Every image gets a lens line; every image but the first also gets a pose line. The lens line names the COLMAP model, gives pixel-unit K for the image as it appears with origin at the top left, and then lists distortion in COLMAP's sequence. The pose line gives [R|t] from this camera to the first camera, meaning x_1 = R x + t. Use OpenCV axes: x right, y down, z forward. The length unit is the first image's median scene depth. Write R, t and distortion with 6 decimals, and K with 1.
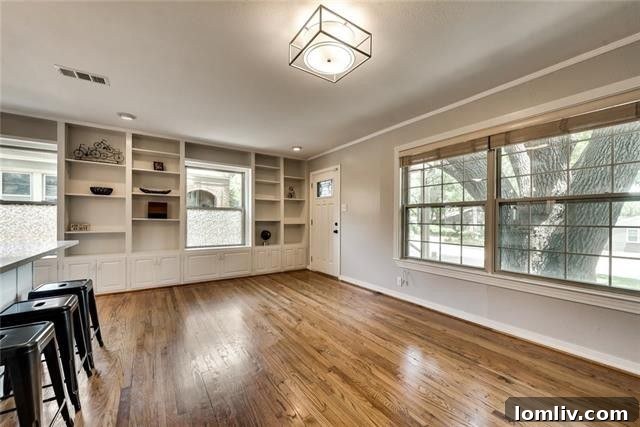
lens RADIAL K [[250.4, 0, 321.3], [0, 250.4, 219.1], [0, 0, 1]] dist [0.003163, -0.000334]
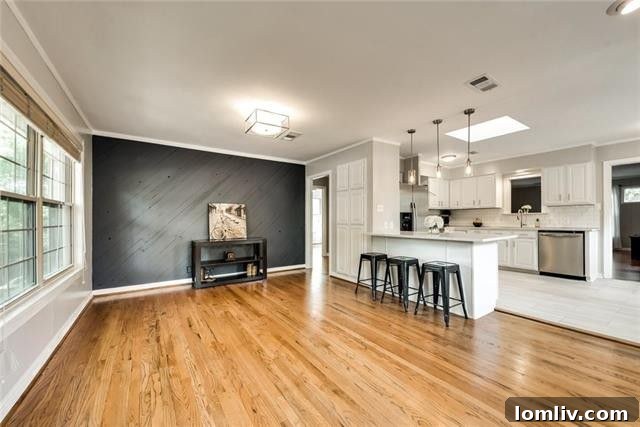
lens RADIAL K [[250.4, 0, 321.3], [0, 250.4, 219.1], [0, 0, 1]] dist [0.003163, -0.000334]
pose [[-0.999993, -0.000120, -0.003786, -0.146263], [-0.000123, 1.000000, 0.000563, -0.003745], [0.003786, 0.000563, -0.999993, 1.153875]]
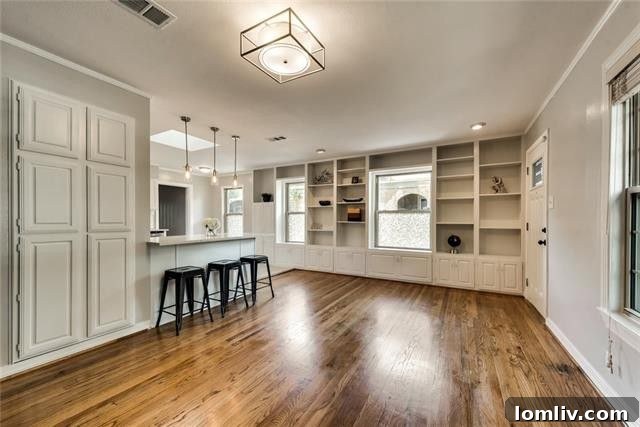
lens RADIAL K [[250.4, 0, 321.3], [0, 250.4, 219.1], [0, 0, 1]] dist [0.003163, -0.000334]
pose [[0.446634, -0.009740, -0.894664, 0.407891], [-0.000786, 0.999936, -0.011279, 0.000987], [0.894716, 0.005741, 0.446598, 0.286708]]
